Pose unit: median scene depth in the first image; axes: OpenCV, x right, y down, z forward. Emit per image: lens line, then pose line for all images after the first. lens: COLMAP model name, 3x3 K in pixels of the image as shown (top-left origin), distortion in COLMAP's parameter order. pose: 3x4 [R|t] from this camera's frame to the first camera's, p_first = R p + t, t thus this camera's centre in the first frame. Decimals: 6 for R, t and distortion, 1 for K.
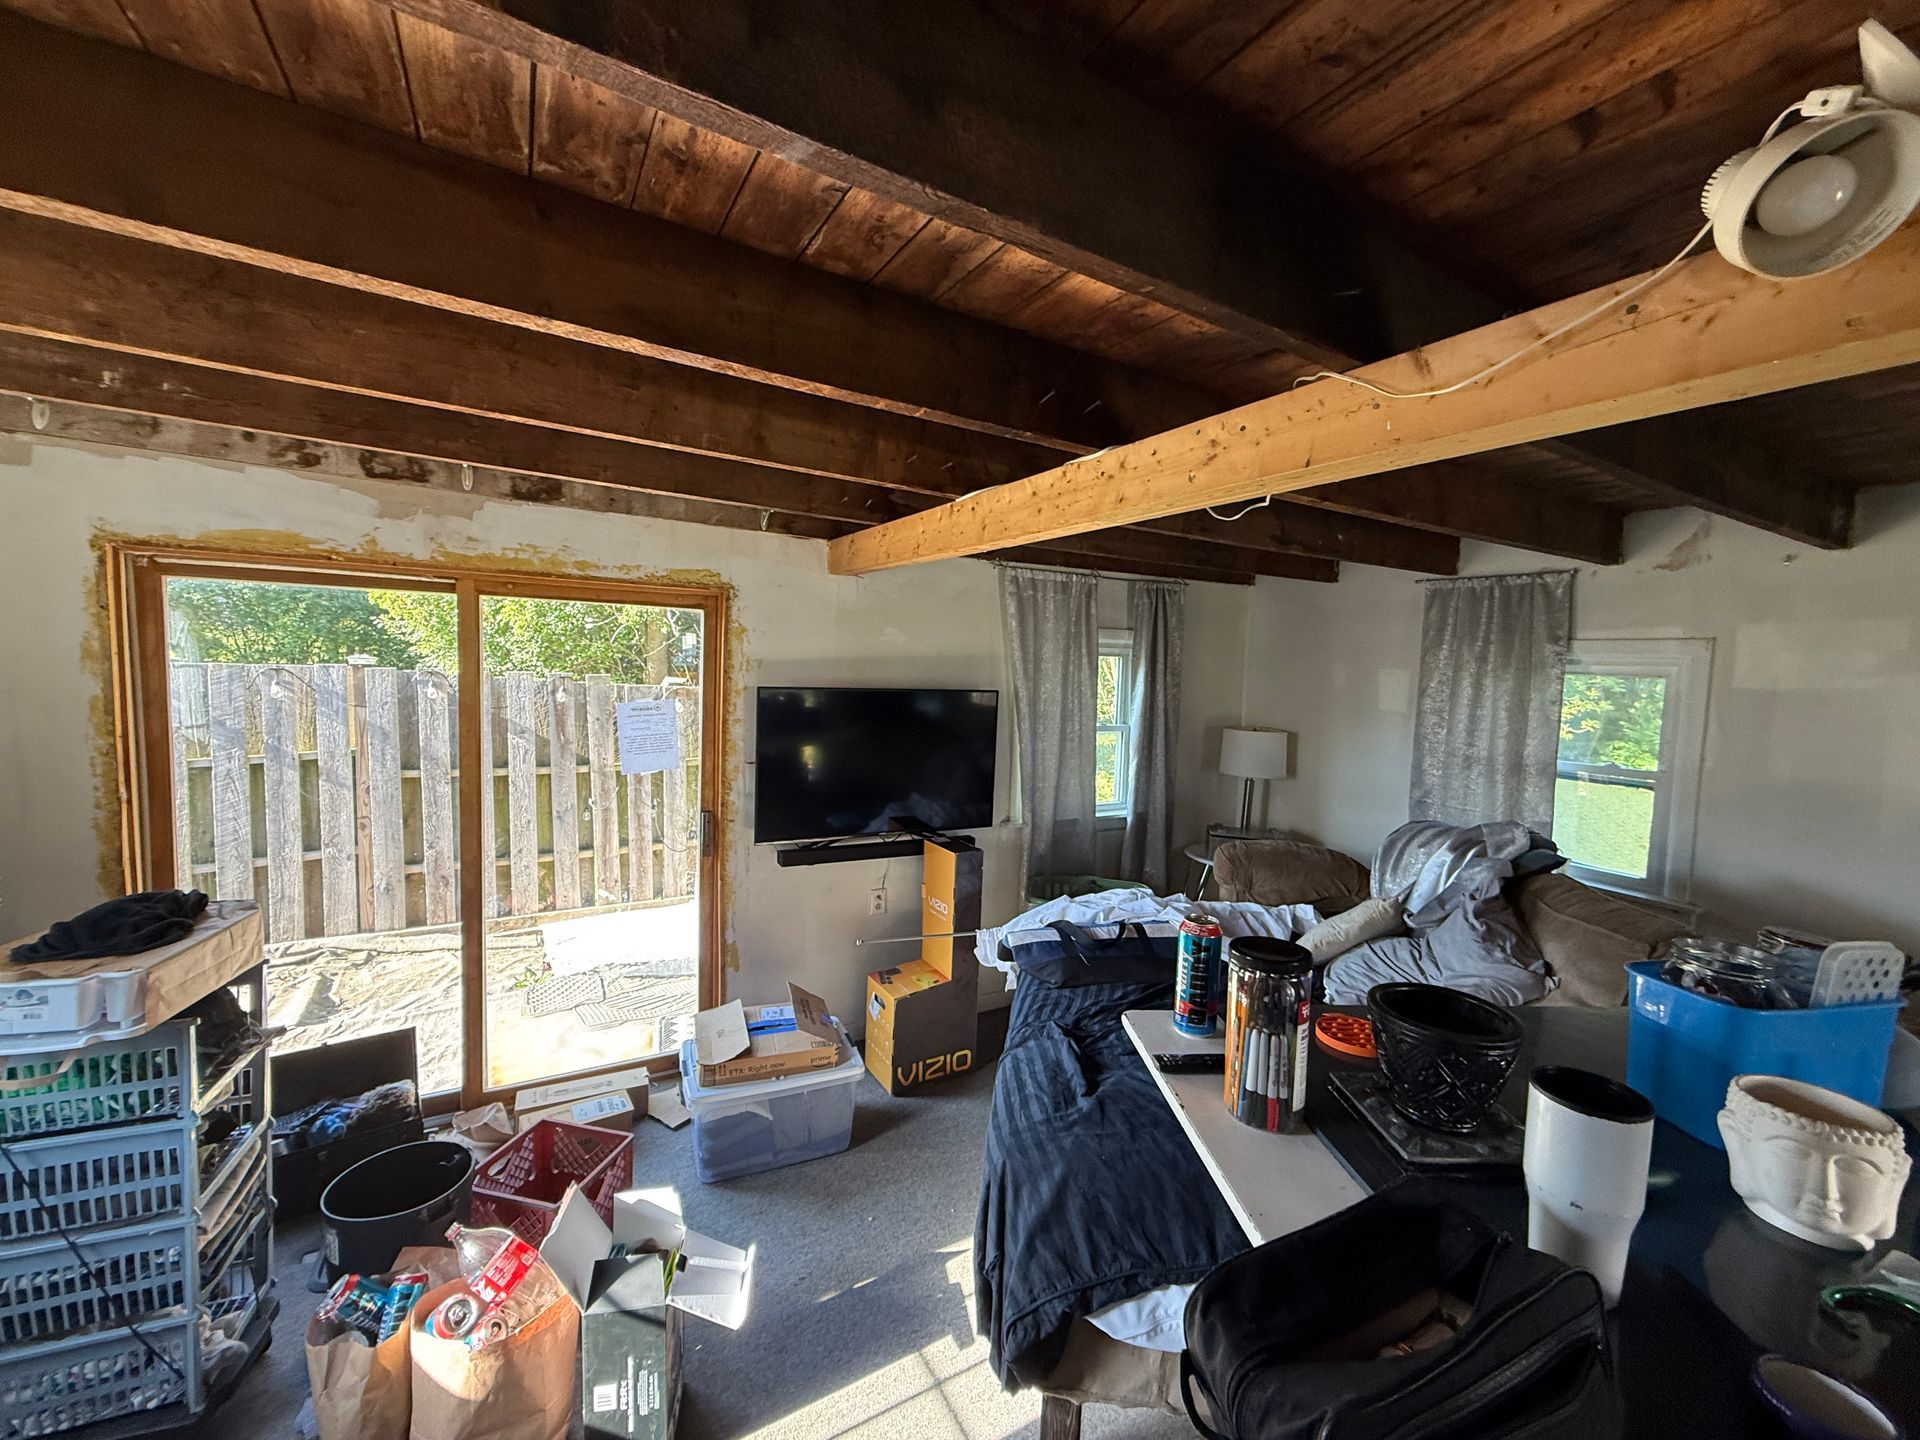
lens RADIAL K [[757.2, 0, 948.9], [0, 757.2, 724.8], [0, 0, 1]] dist [-0.000897, -0.000389]
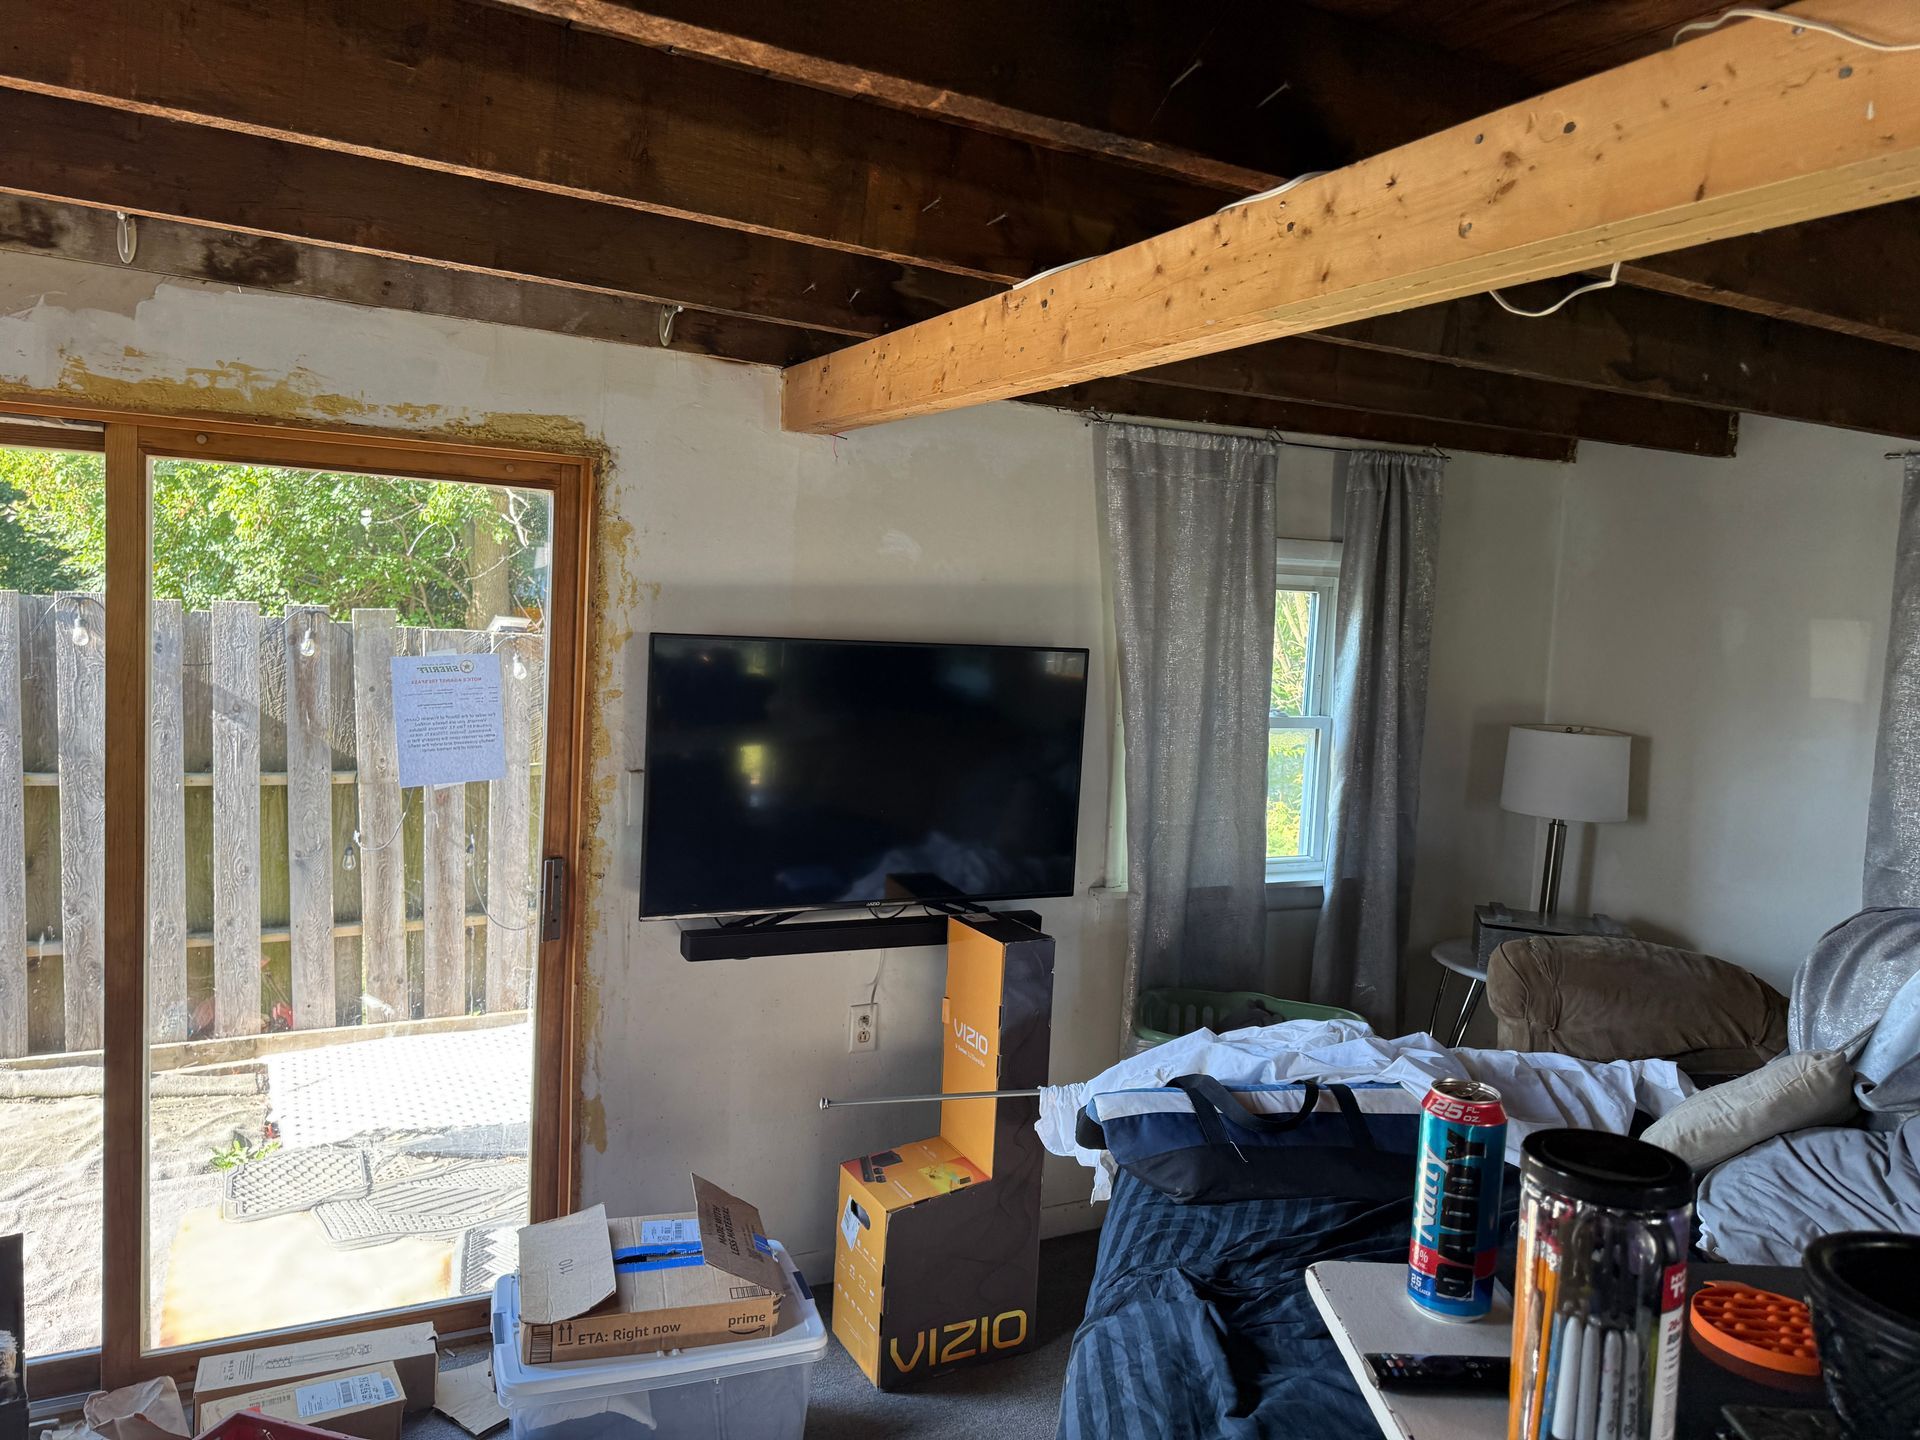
lens RADIAL K [[1337.1, 0, 963.0], [0, 1337.1, 714.3], [0, 0, 1]] dist [0.045652, -0.047915]
pose [[0.999205, 0.019663, -0.034678, 0.010199], [-0.019674, 0.999806, 0.000006, 0.005183], [0.034672, 0.000676, 0.999399, 0.039072]]
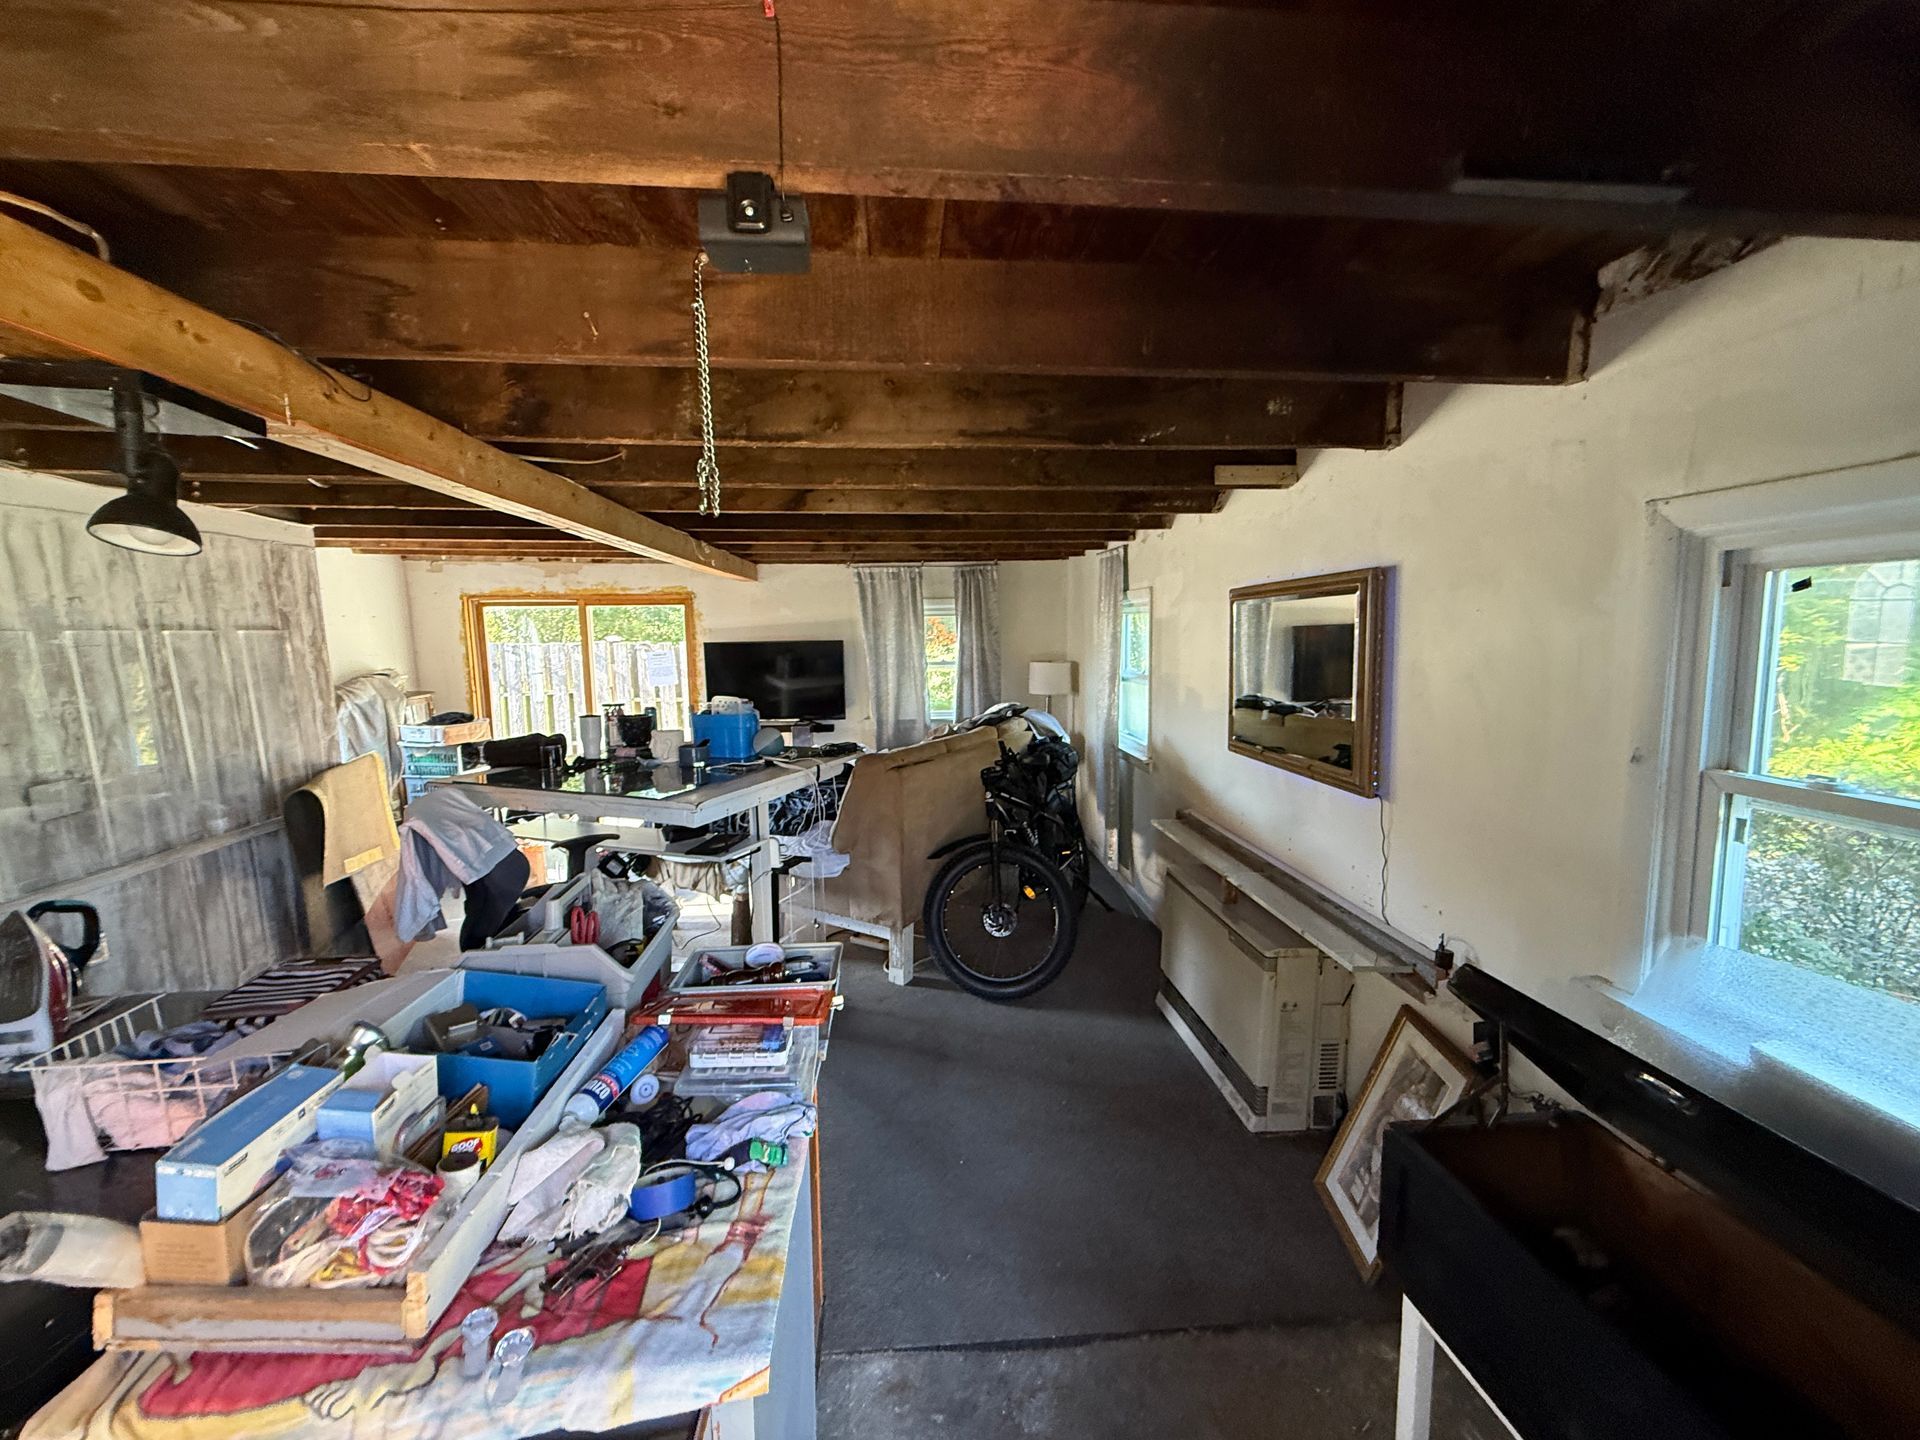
lens RADIAL K [[757.2, 0, 953.0], [0, 757.2, 722.3], [0, 0, 1]] dist [-0.000897, -0.000389]
pose [[0.908182, 0.006953, -0.418518, 1.299275], [0.009471, 0.999265, 0.037153, 0.101758], [0.418469, -0.037706, 0.907448, -0.602752]]
